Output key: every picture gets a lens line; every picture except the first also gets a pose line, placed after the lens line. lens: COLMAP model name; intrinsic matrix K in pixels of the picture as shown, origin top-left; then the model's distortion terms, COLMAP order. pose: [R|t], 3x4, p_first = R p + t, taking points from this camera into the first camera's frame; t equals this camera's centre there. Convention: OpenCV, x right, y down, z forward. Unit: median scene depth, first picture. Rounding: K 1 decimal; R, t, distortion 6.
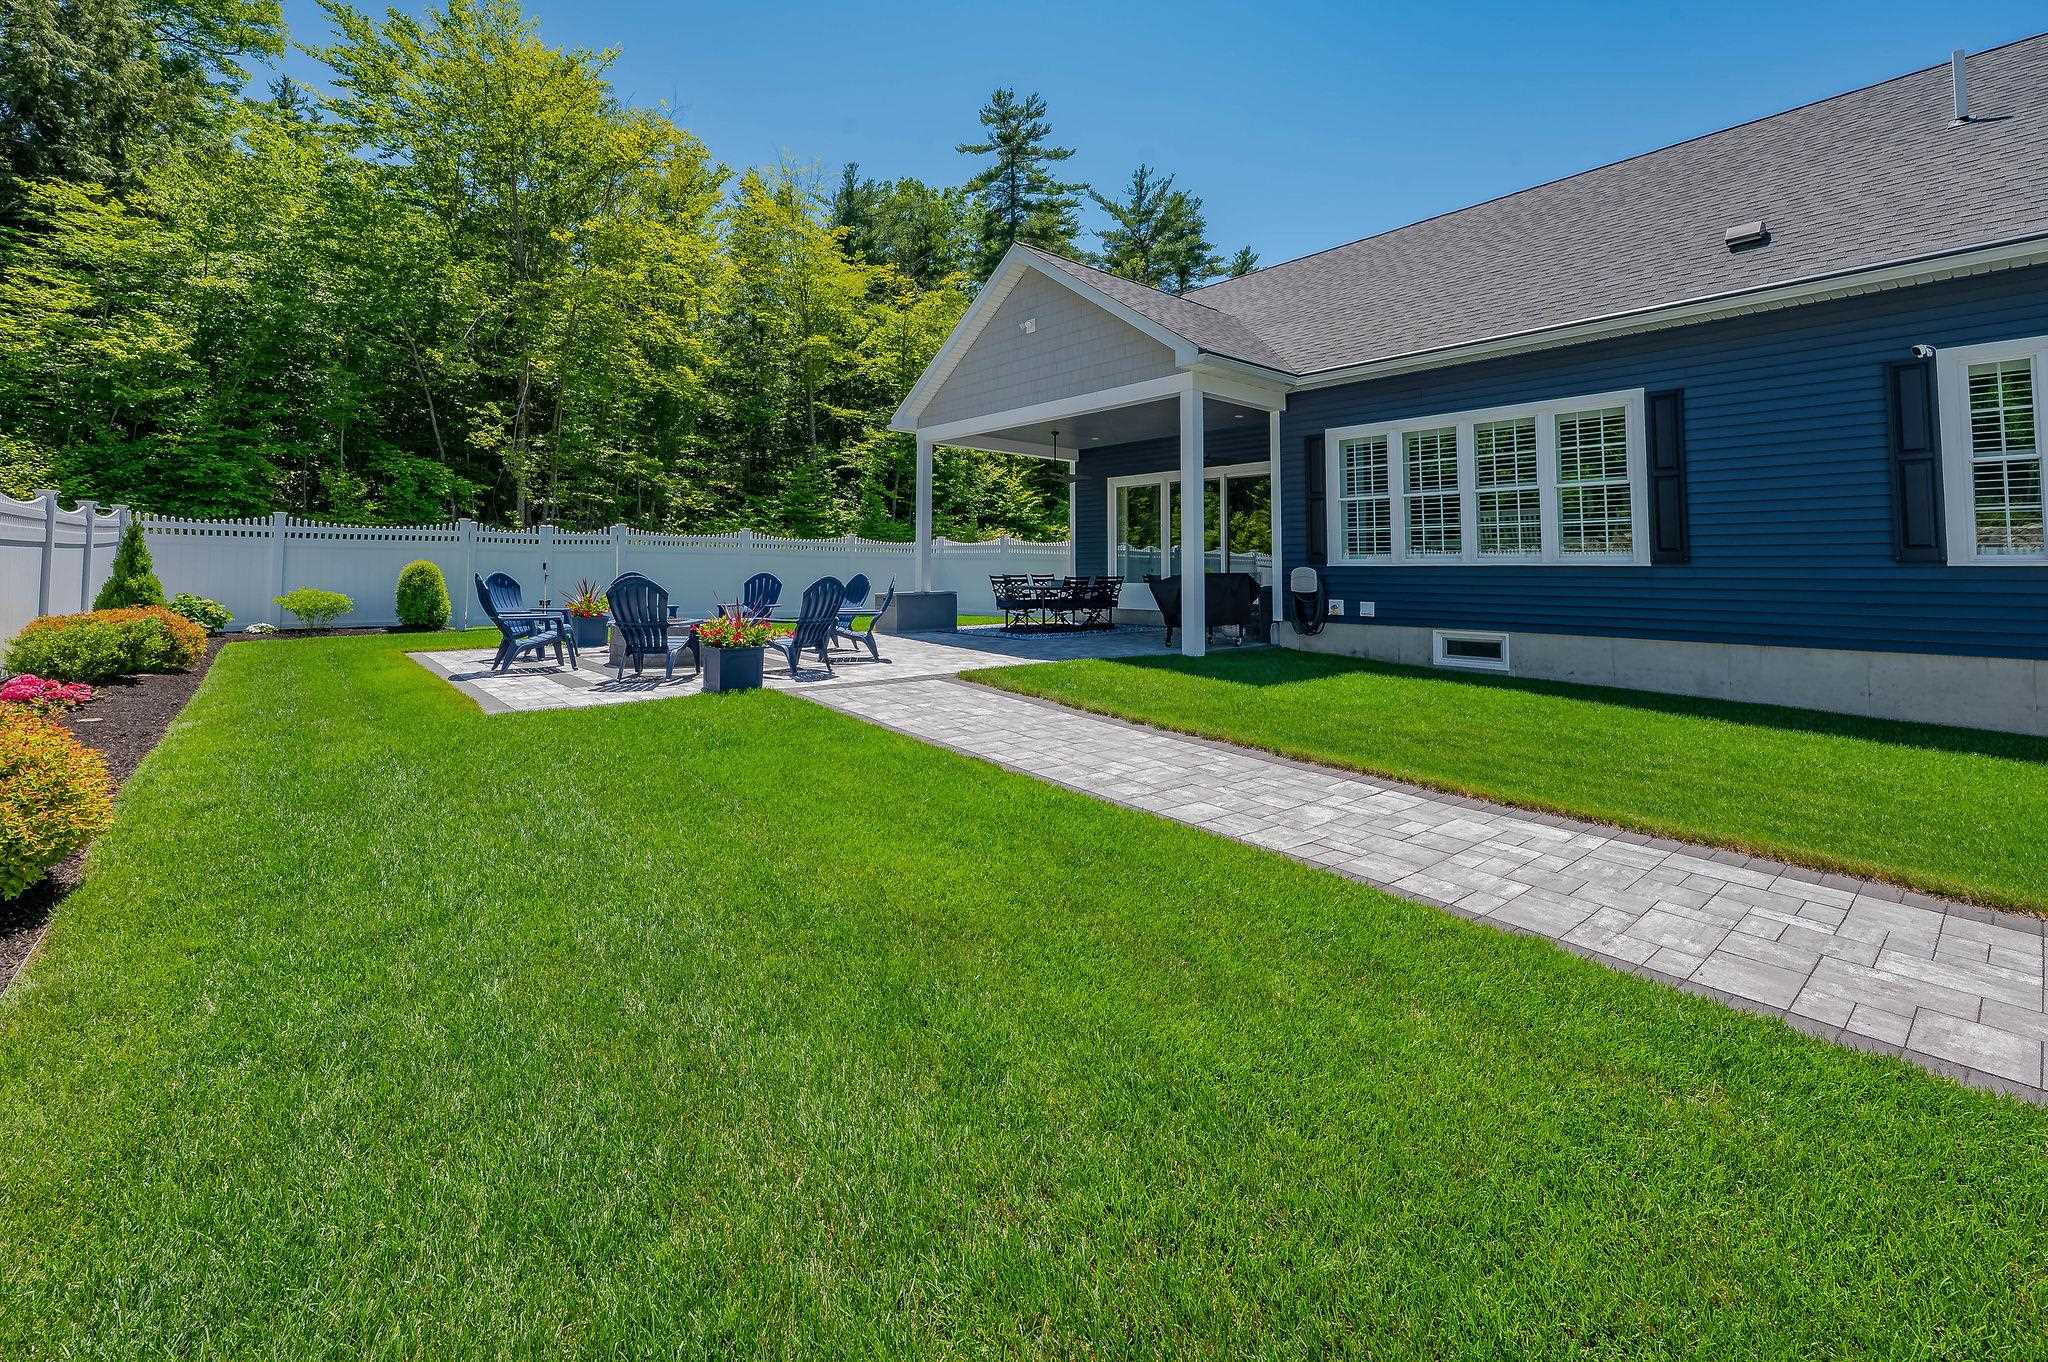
lens RADIAL K [[856.8, 0, 1028.7], [0, 856.8, 549.2], [0, 0, 1]] dist [0.000494, 0.000045]
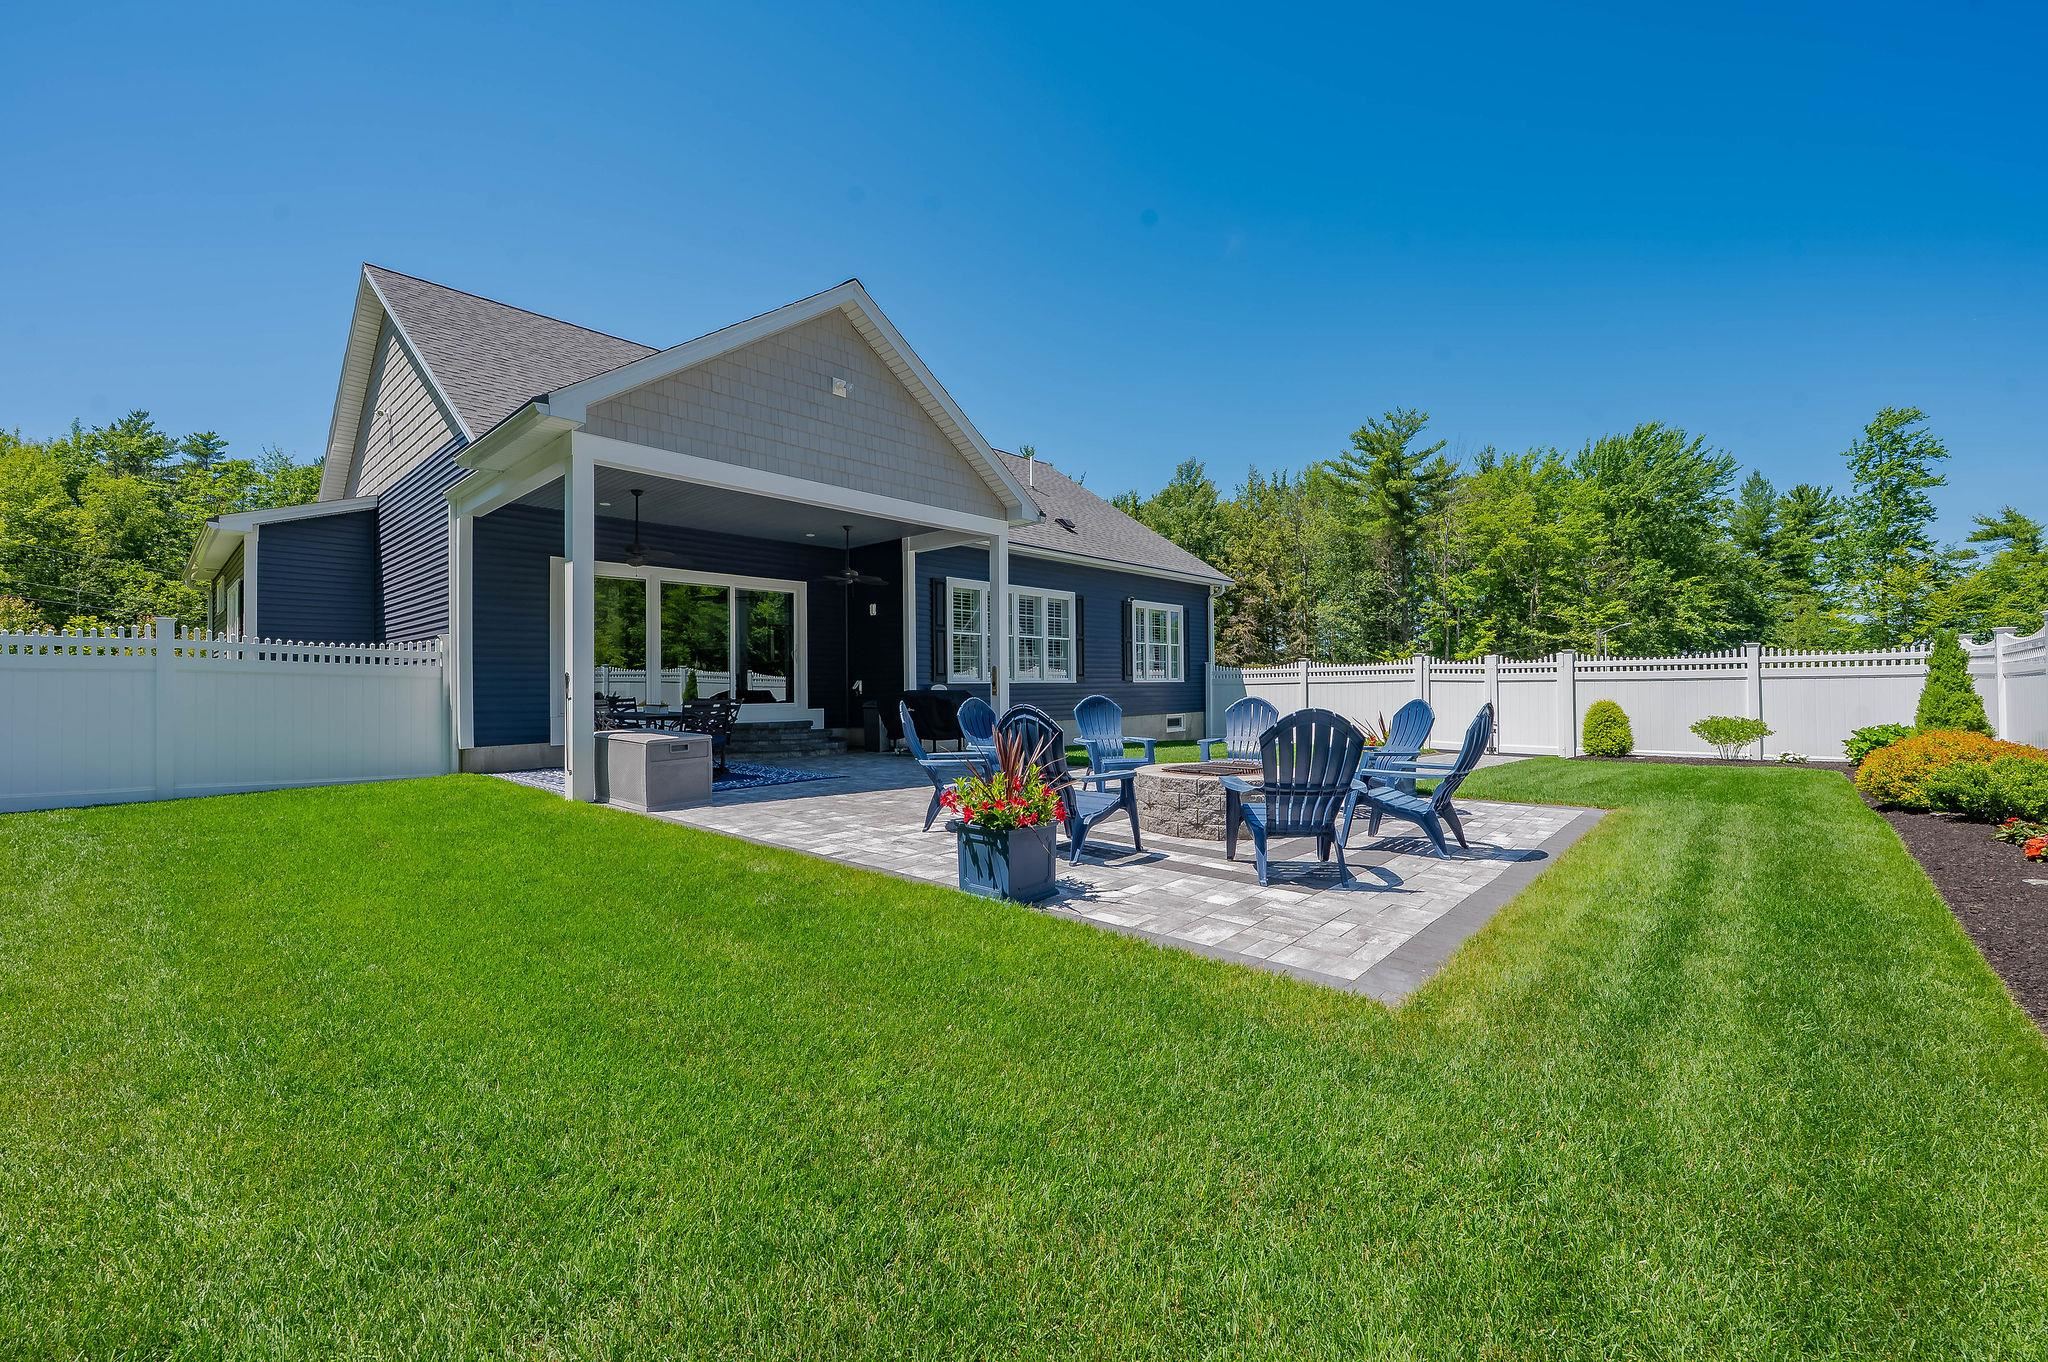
lens RADIAL K [[819.1, 0, 1024.0], [0, 819.1, 681.0], [0, 0, 1]] dist [0.000313, 0.000028]
pose [[-0.106082, 0.000495, 0.994357, -0.894800], [-0.017631, 0.999842, -0.002378, 0.017240], [-0.994201, -0.017784, -0.106056, 1.029389]]
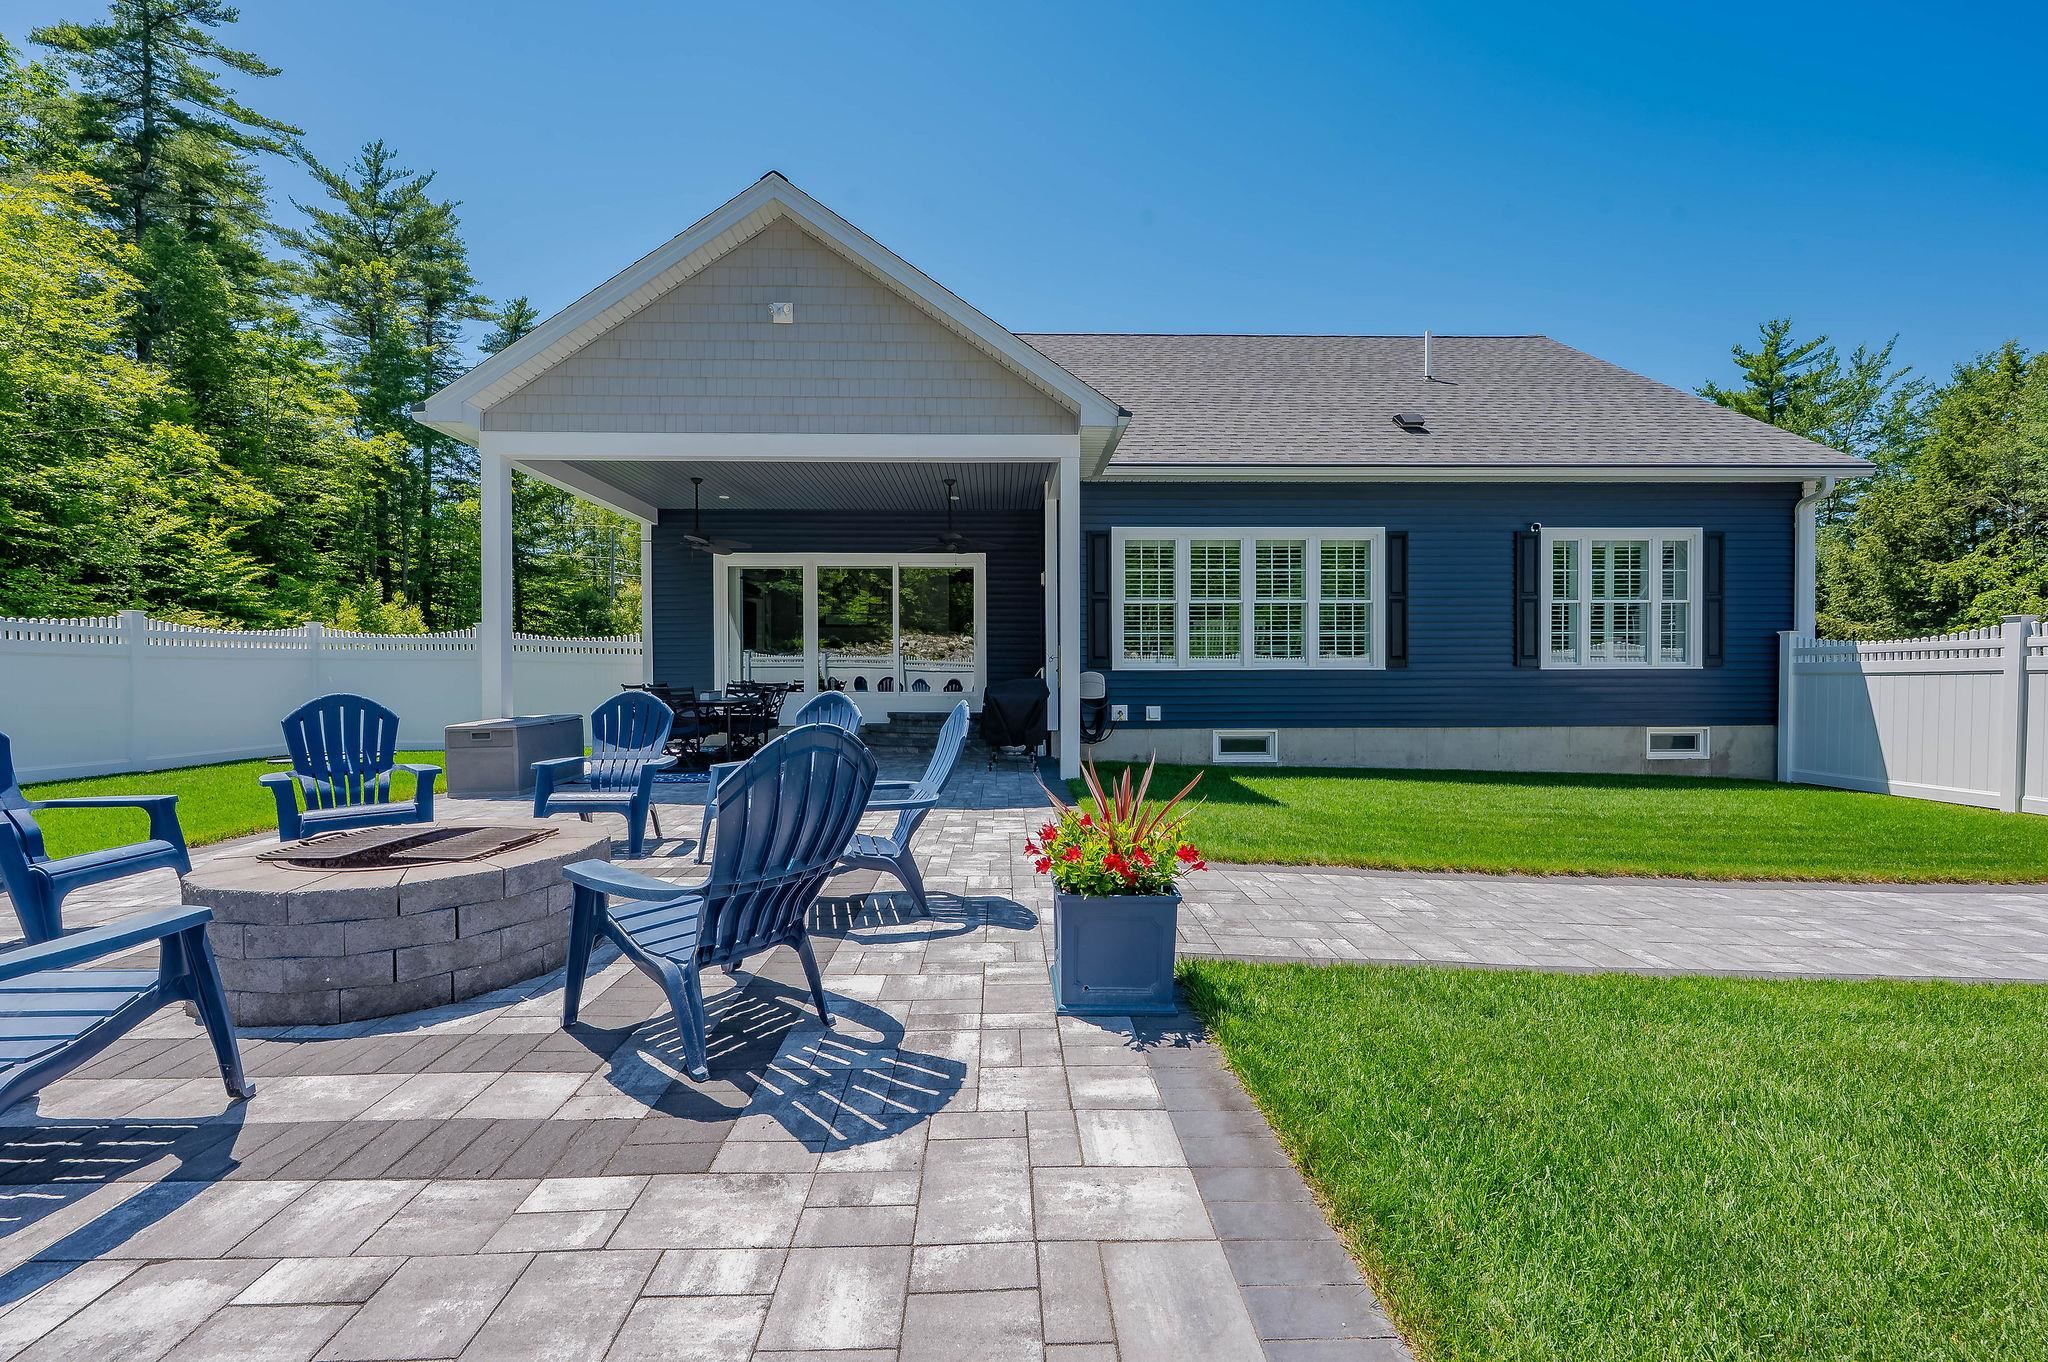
lens RADIAL K [[821.0, 0, 1007.3], [0, 821.0, 690.8], [0, 0, 1]] dist [0.003458, -0.000049]
pose [[0.646307, -0.022396, 0.762749, -0.435052], [-0.013975, 0.999054, 0.041176, 0.006496], [-0.762950, -0.037271, 0.645383, 0.500467]]
